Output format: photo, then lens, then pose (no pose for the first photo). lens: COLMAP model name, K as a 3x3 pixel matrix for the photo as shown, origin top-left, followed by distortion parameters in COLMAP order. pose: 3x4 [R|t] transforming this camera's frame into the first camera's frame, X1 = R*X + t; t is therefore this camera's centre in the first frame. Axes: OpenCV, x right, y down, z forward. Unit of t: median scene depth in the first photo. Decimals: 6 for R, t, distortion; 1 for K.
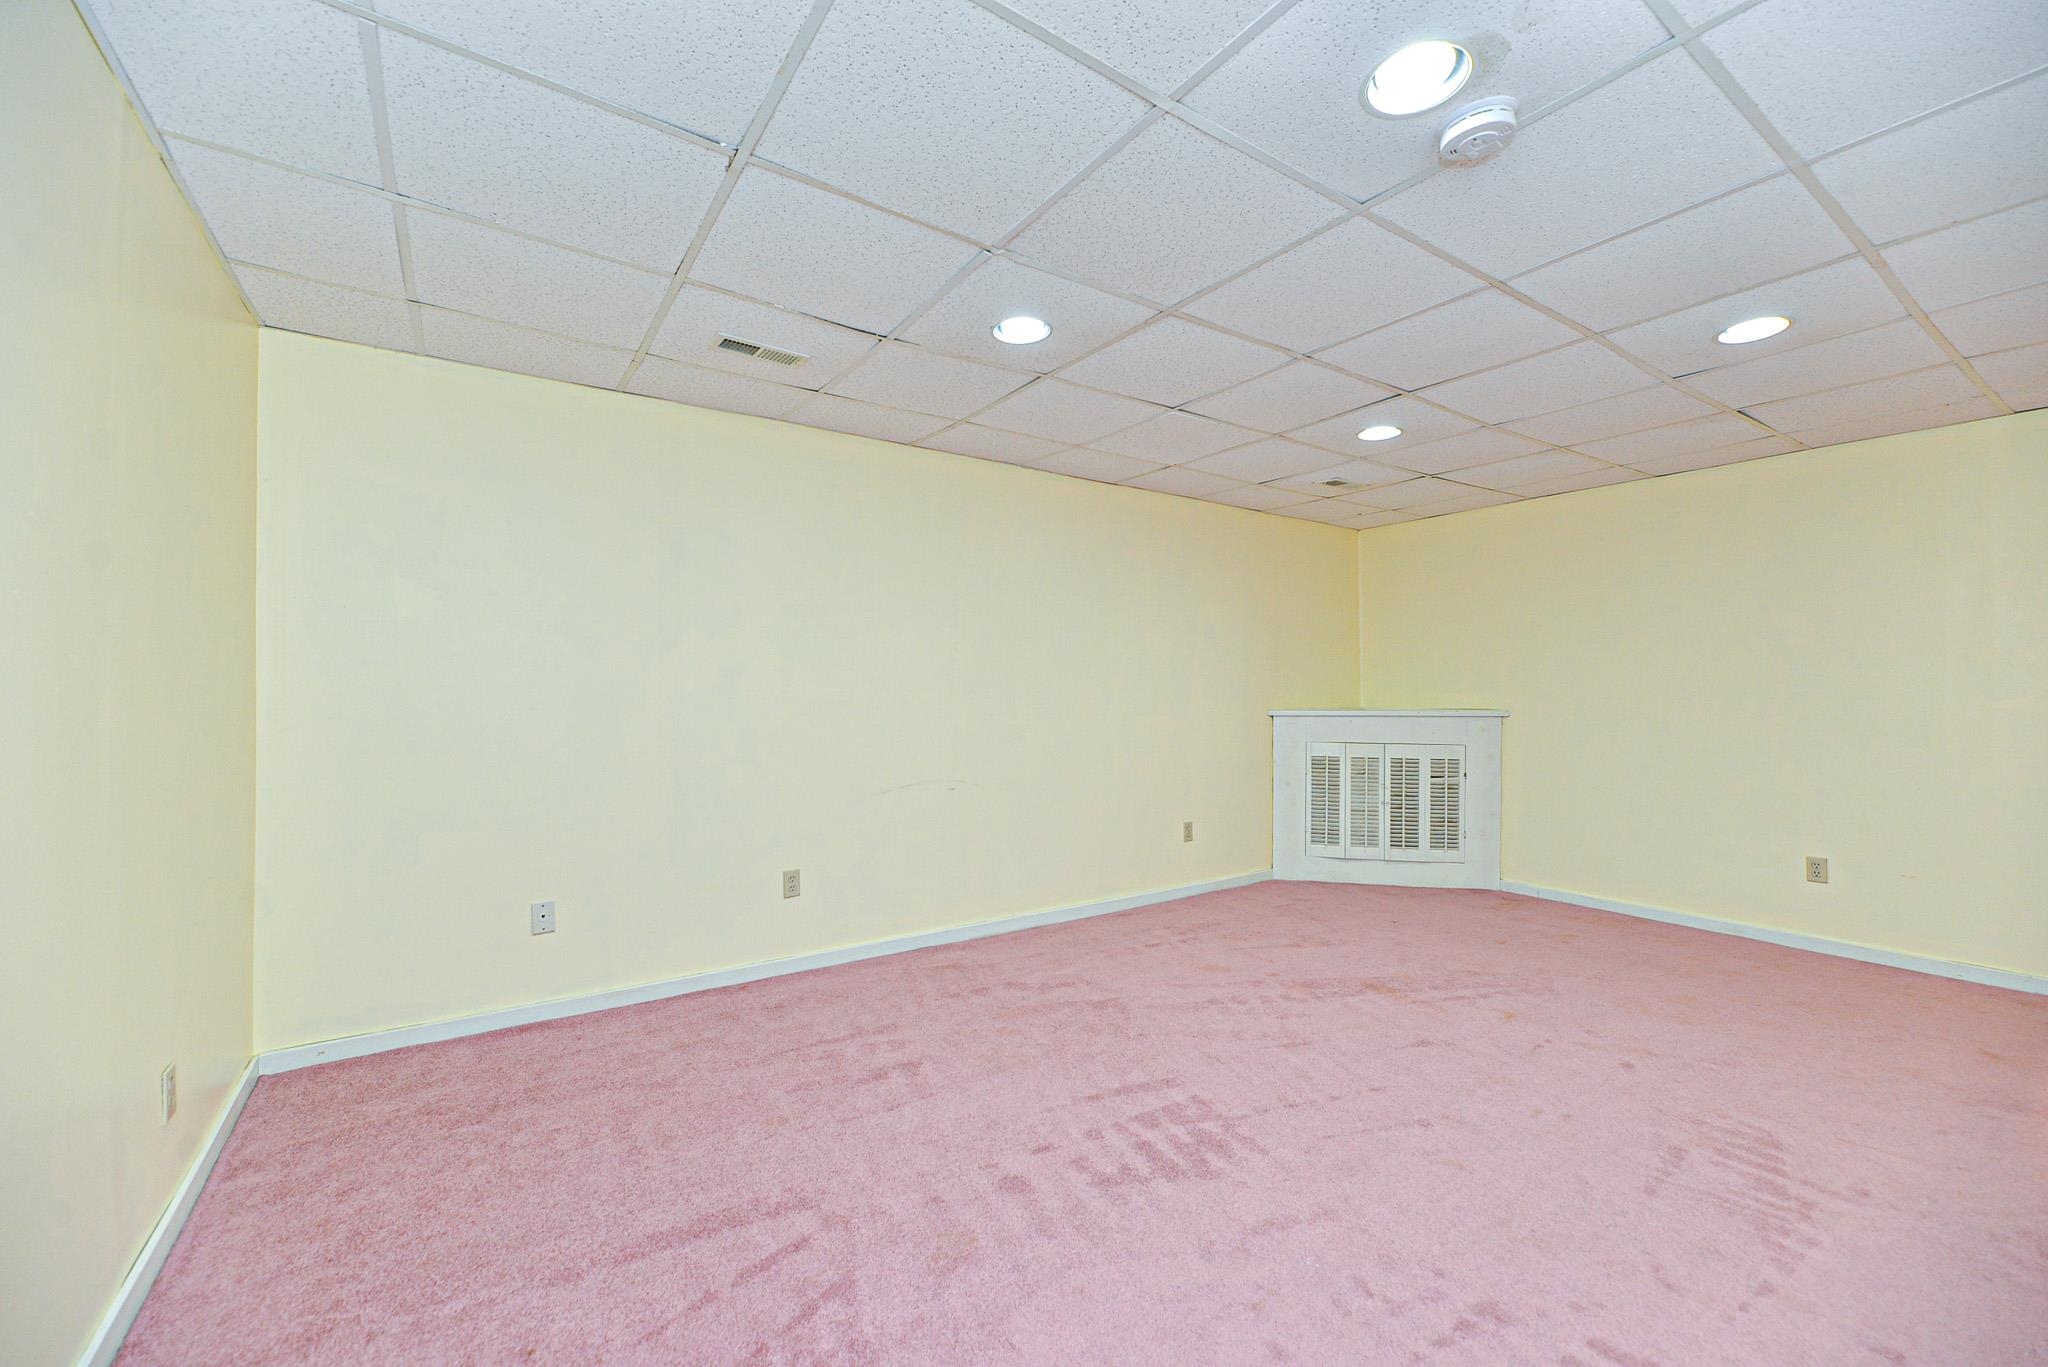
lens RADIAL K [[819.2, 0, 1018.5], [0, 819.2, 683.8], [0, 0, 1]] dist [-0.004041, -0.001329]
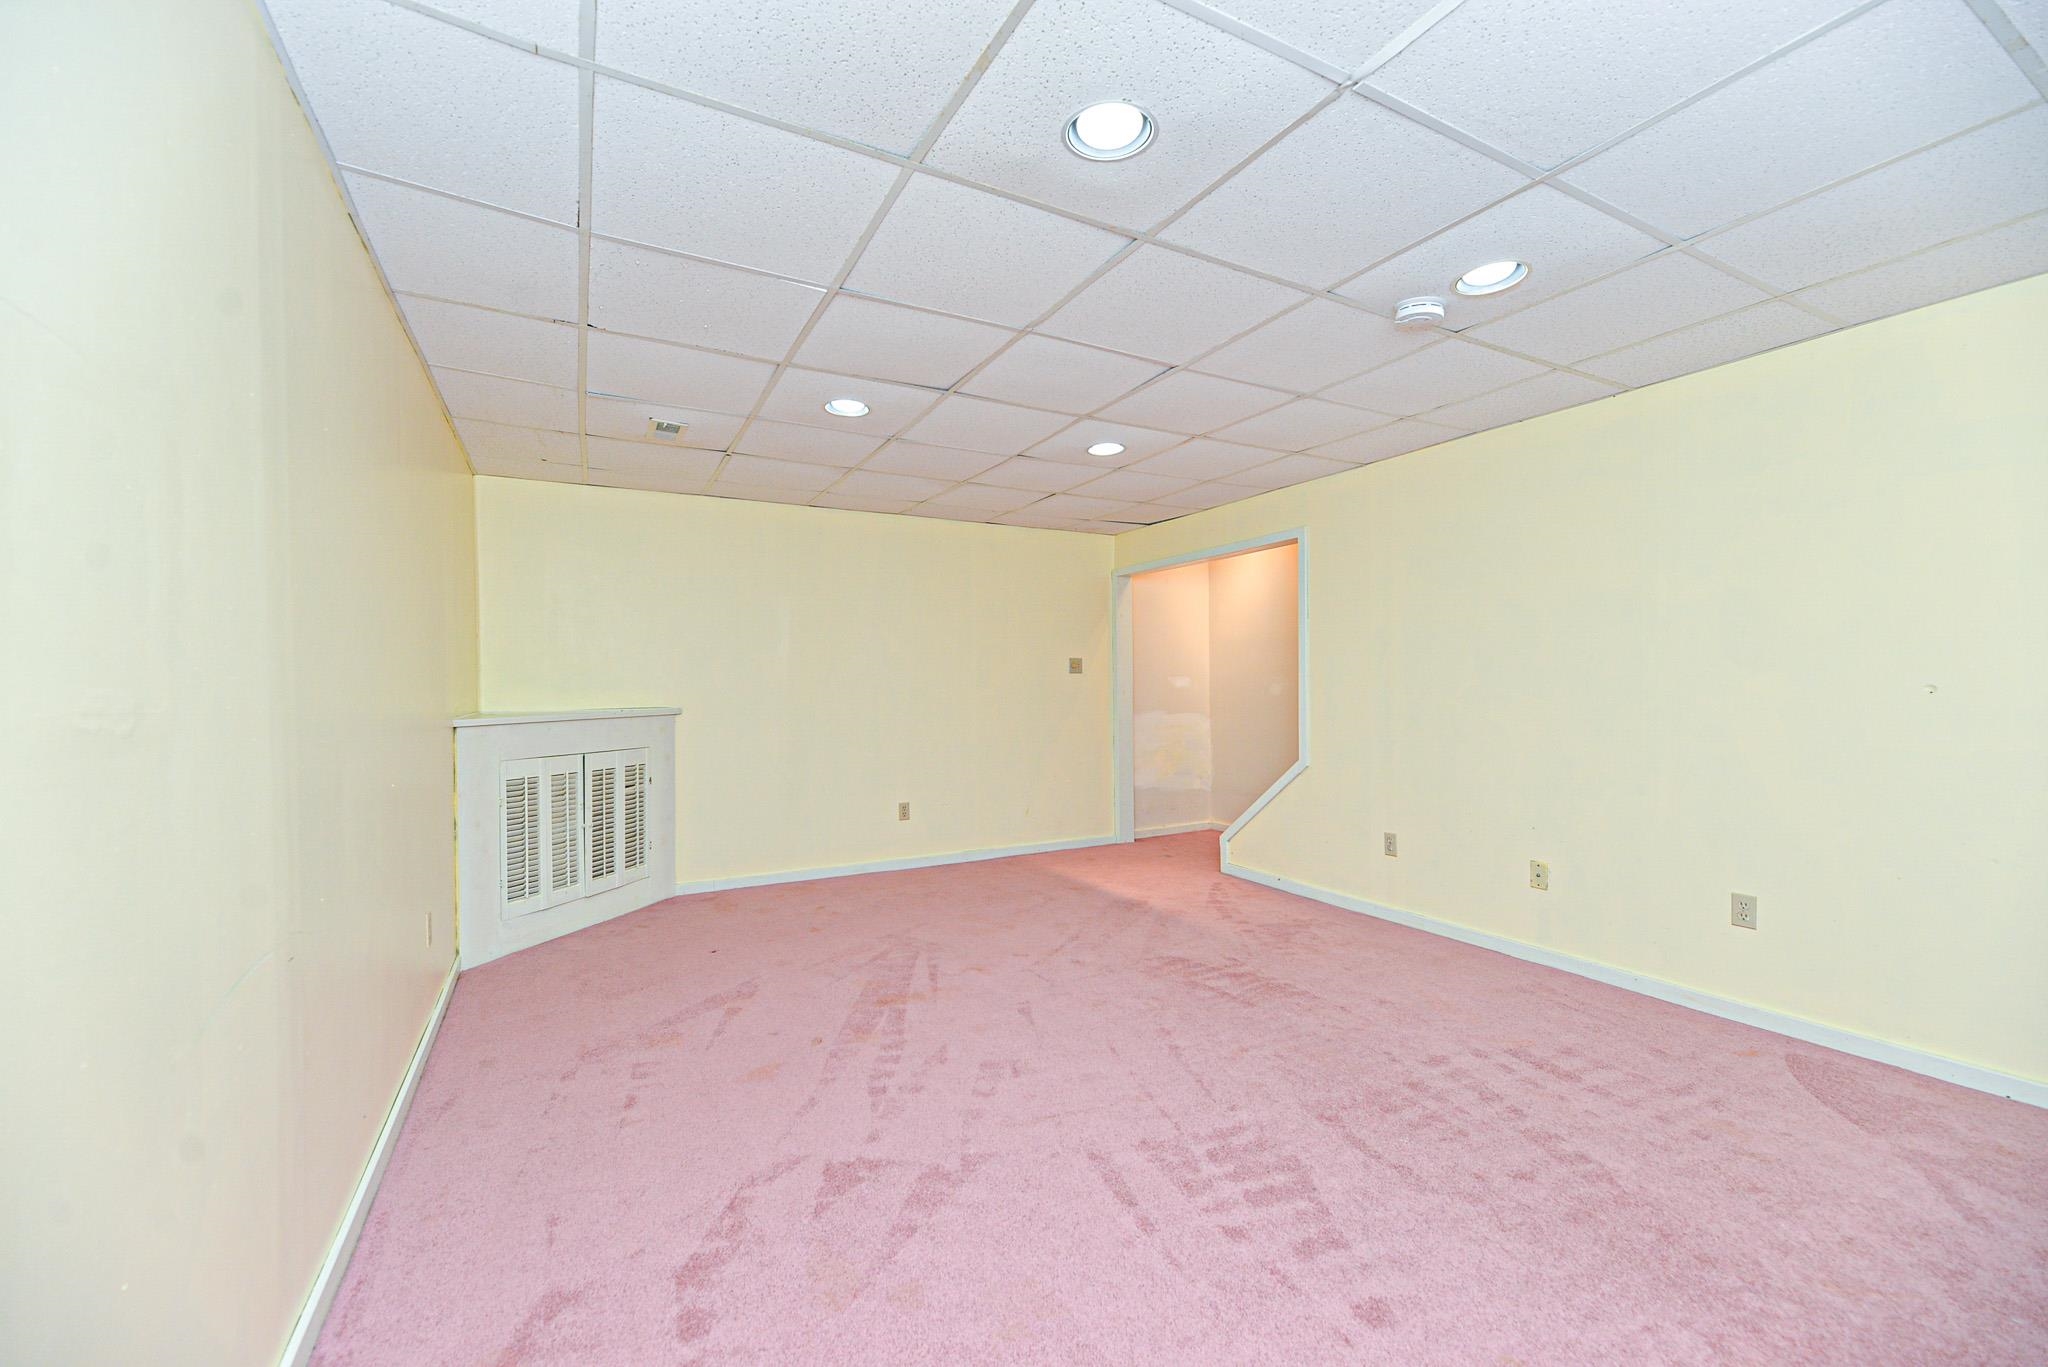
lens RADIAL K [[819.2, 0, 1020.7], [0, 819.2, 697.3], [0, 0, 1]] dist [-0.004041, -0.001329]
pose [[0.094935, -0.016157, 0.995352, -0.409220], [-0.003226, 0.999858, 0.016538, 0.003728], [-0.995478, -0.004781, 0.094870, 0.640736]]
